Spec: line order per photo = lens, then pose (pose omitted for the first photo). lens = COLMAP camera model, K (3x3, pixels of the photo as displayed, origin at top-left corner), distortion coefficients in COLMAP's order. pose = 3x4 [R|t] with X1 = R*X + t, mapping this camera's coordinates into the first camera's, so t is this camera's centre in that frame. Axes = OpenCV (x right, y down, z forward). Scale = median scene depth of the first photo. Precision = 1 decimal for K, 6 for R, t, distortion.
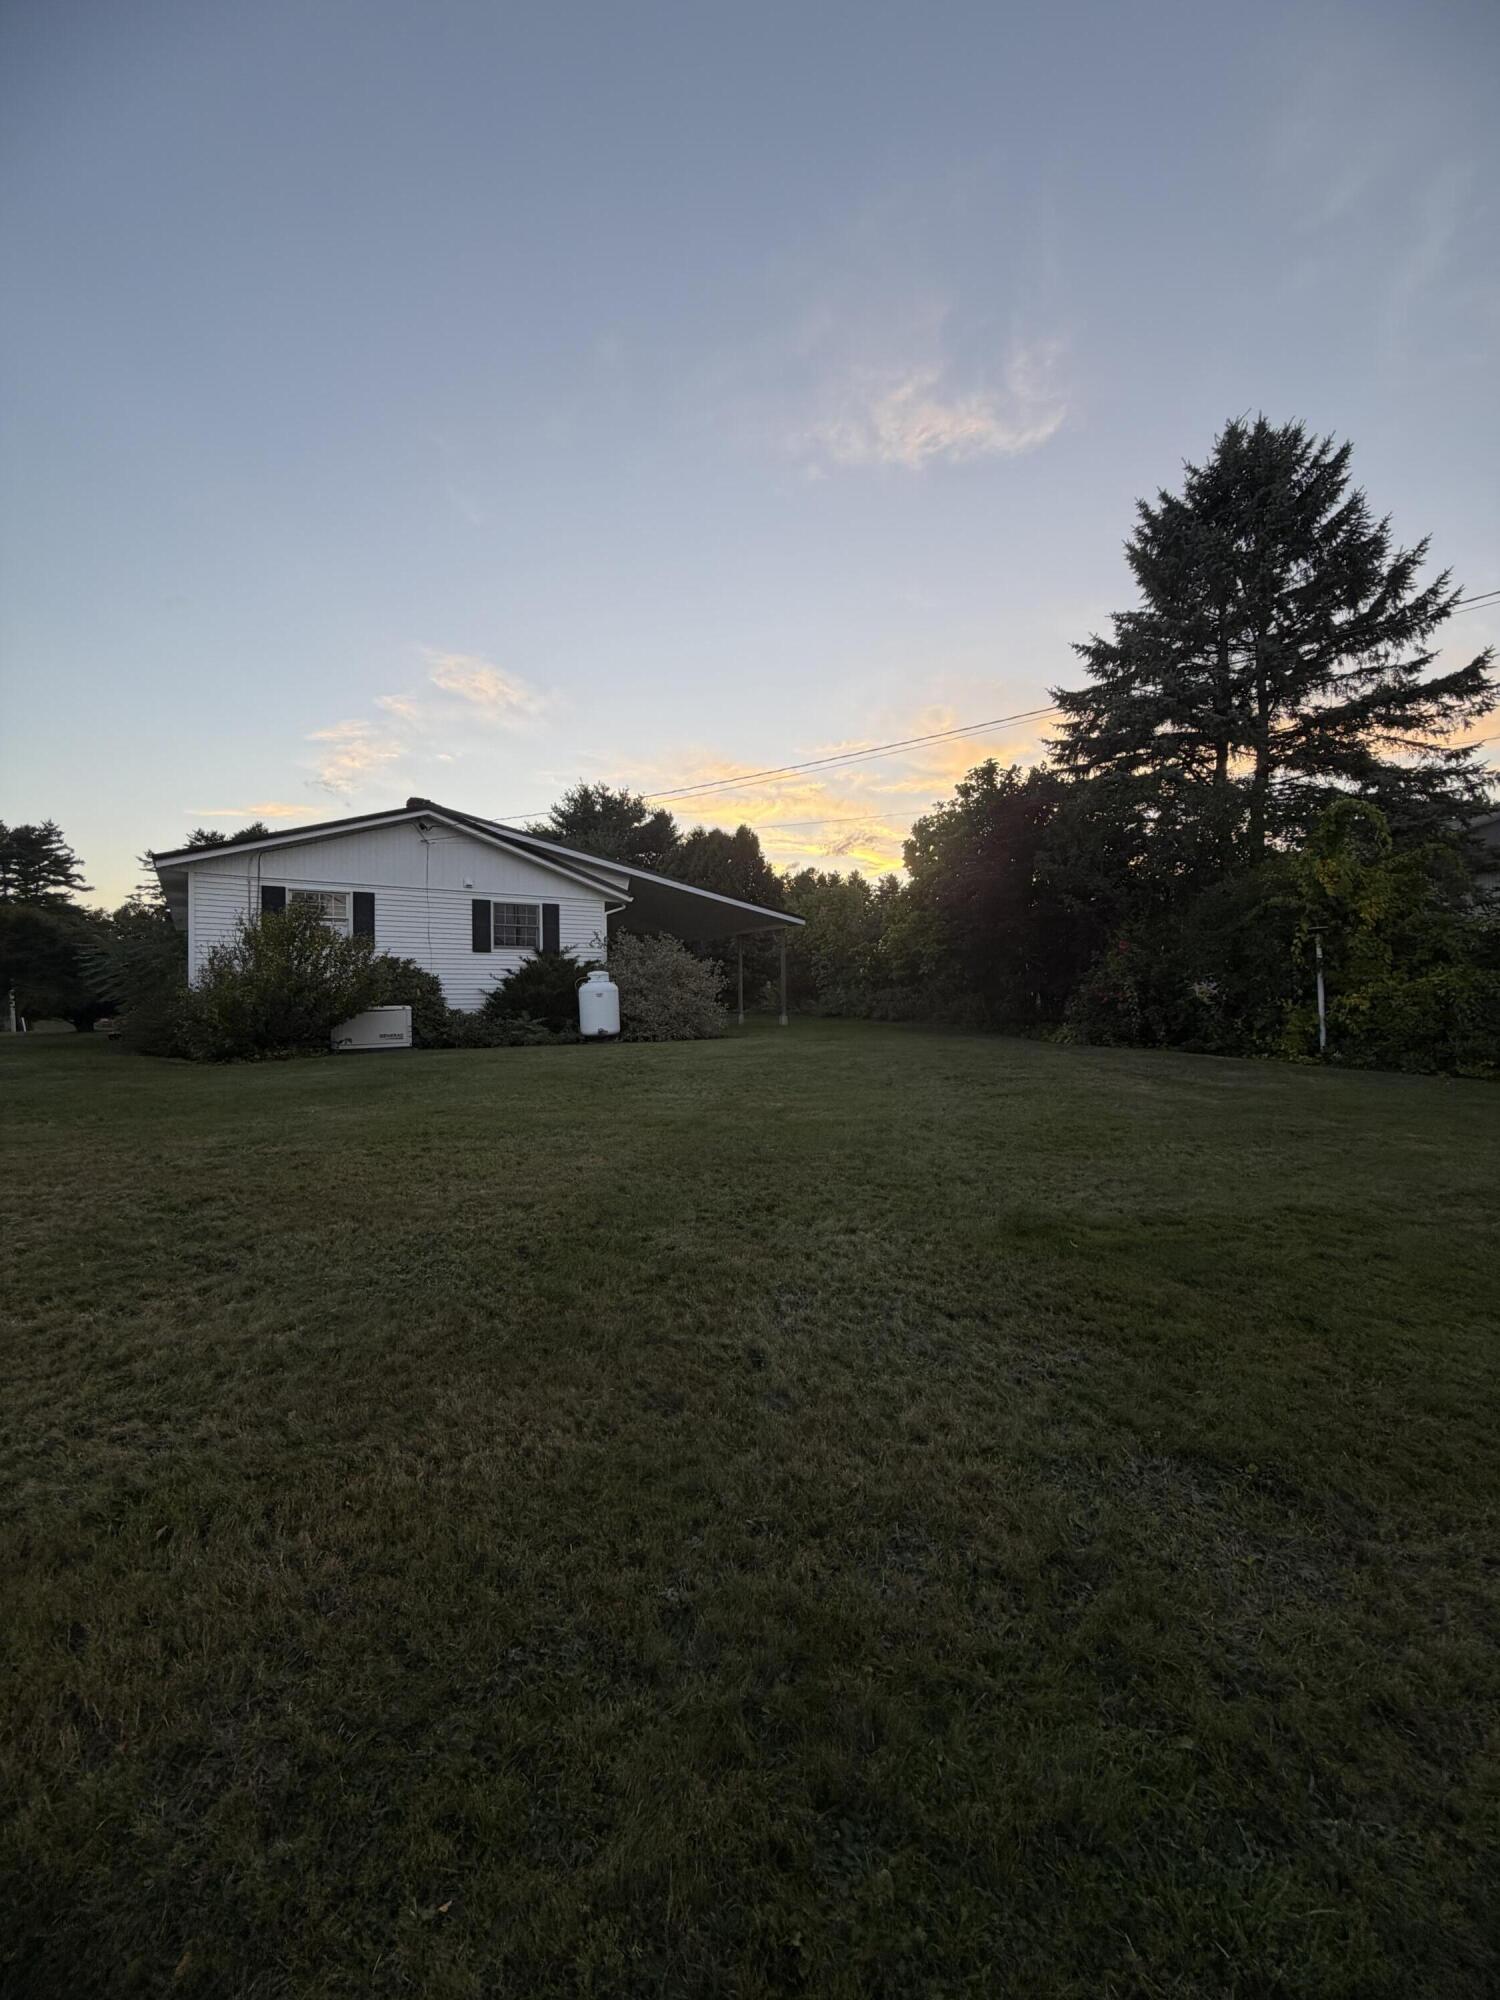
lens RADIAL K [[800.2, 0, 750.1], [0, 800.2, 995.5], [0, 0, 1]] dist [0.001399, 0.000154]
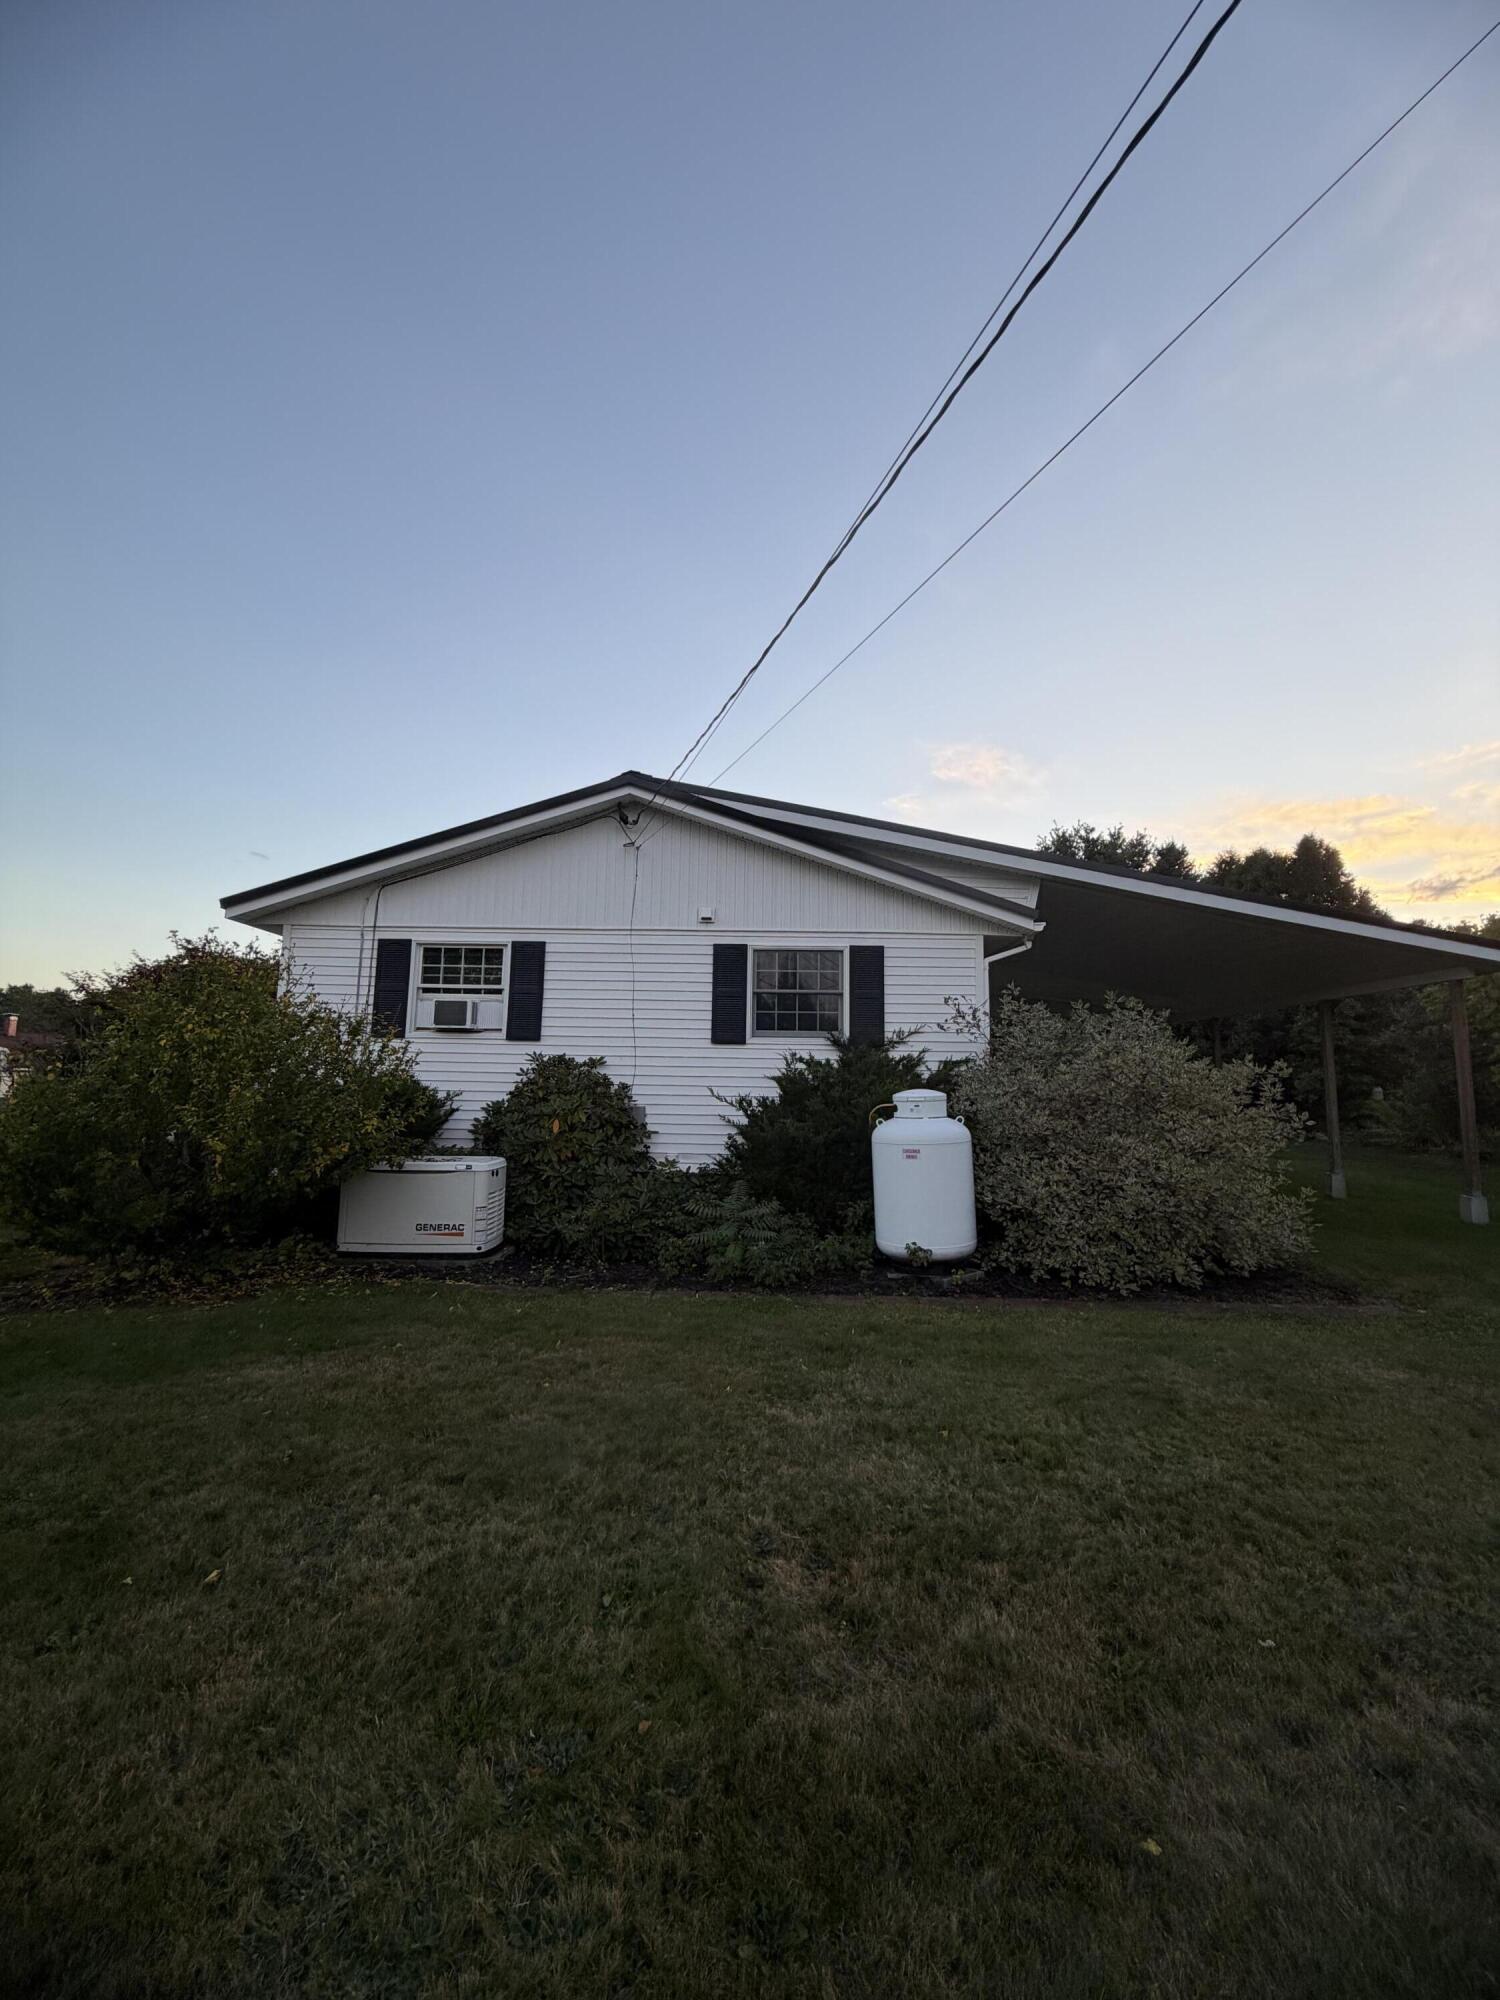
lens RADIAL K [[800.2, 0, 752.0], [0, 800.2, 997.8], [0, 0, 1]] dist [0.001399, 0.000154]
pose [[0.817174, -0.036309, -0.575246, -0.021958], [-0.021140, 0.995455, -0.092862, -0.034759], [0.576003, 0.088045, 0.812692, 0.561181]]
